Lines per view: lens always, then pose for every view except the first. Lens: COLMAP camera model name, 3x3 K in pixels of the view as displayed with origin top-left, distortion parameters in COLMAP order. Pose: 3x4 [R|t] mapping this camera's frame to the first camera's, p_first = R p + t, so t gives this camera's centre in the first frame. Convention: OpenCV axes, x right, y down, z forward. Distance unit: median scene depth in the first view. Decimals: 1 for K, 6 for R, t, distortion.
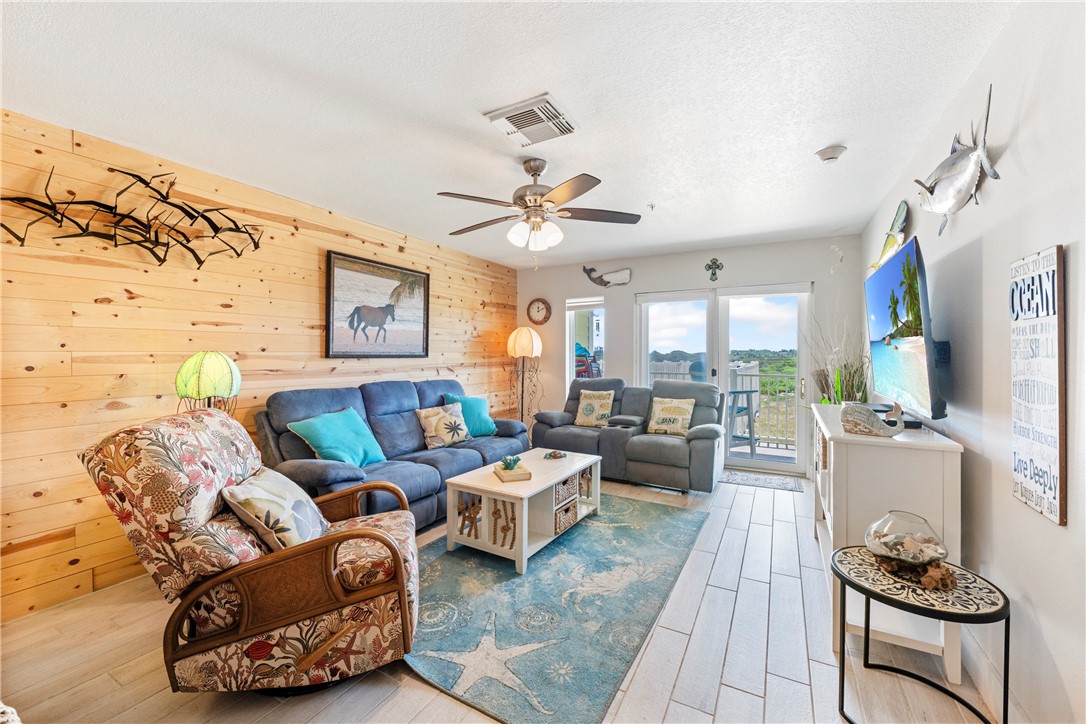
lens RADIAL K [[433.0, 0, 551.9], [0, 433.0, 356.7], [0, 0, 1]] dist [-0.000471, -0.000033]
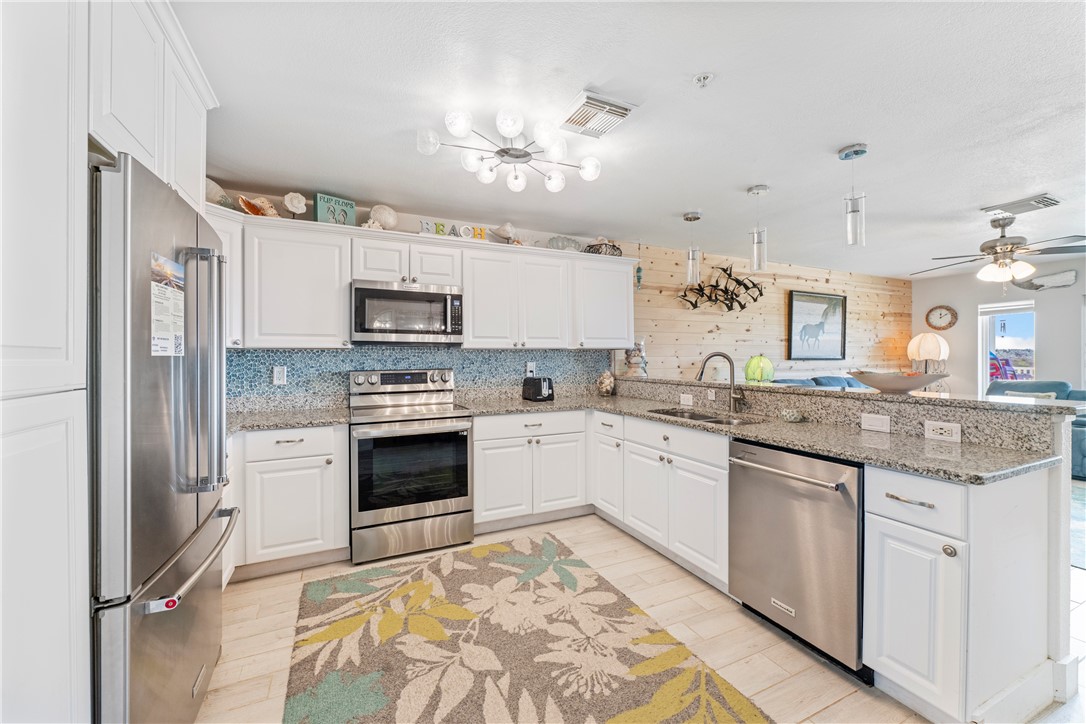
lens RADIAL K [[433.0, 0, 546.7], [0, 433.0, 357.7], [0, 0, 1]] dist [-0.000471, -0.000033]
pose [[0.801023, -0.001678, -0.598631, -0.227699], [-0.002481, 0.999978, -0.006123, 0.005188], [0.598628, 0.006390, 0.801002, -0.595245]]
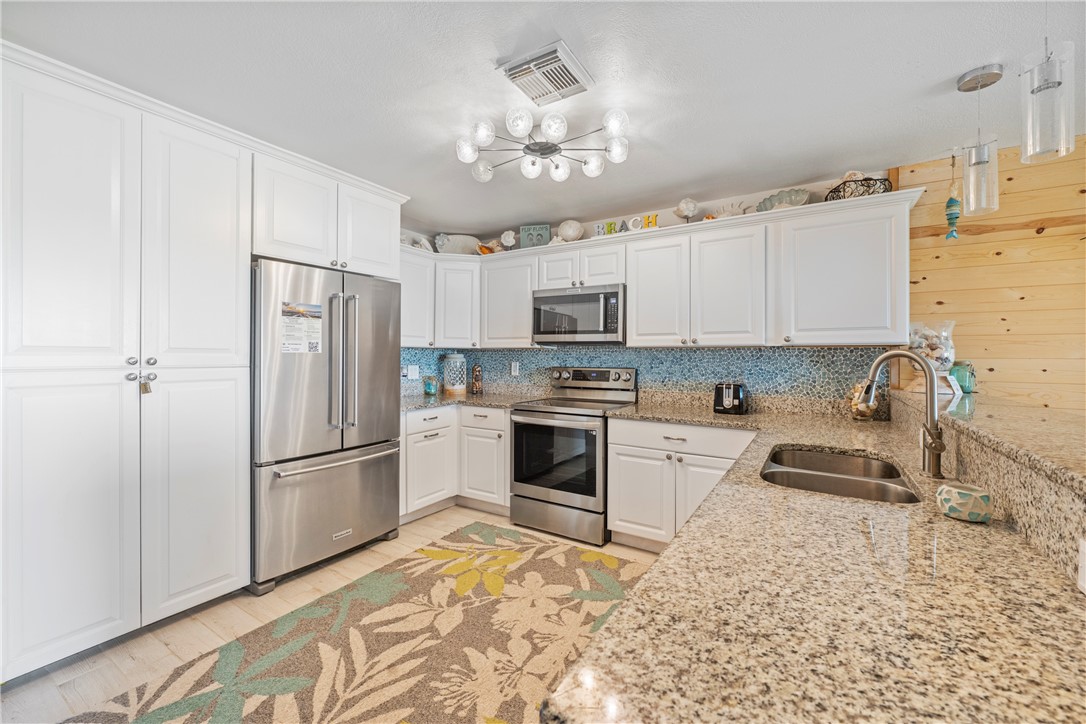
lens RADIAL K [[433.0, 0, 542.2], [0, 433.0, 356.9], [0, 0, 1]] dist [-0.000471, -0.000033]
pose [[-0.074944, -0.000341, -0.997188, -0.069151], [-0.017707, 0.999843, 0.000989, 0.003262], [0.997031, 0.017731, -0.074938, -0.174712]]
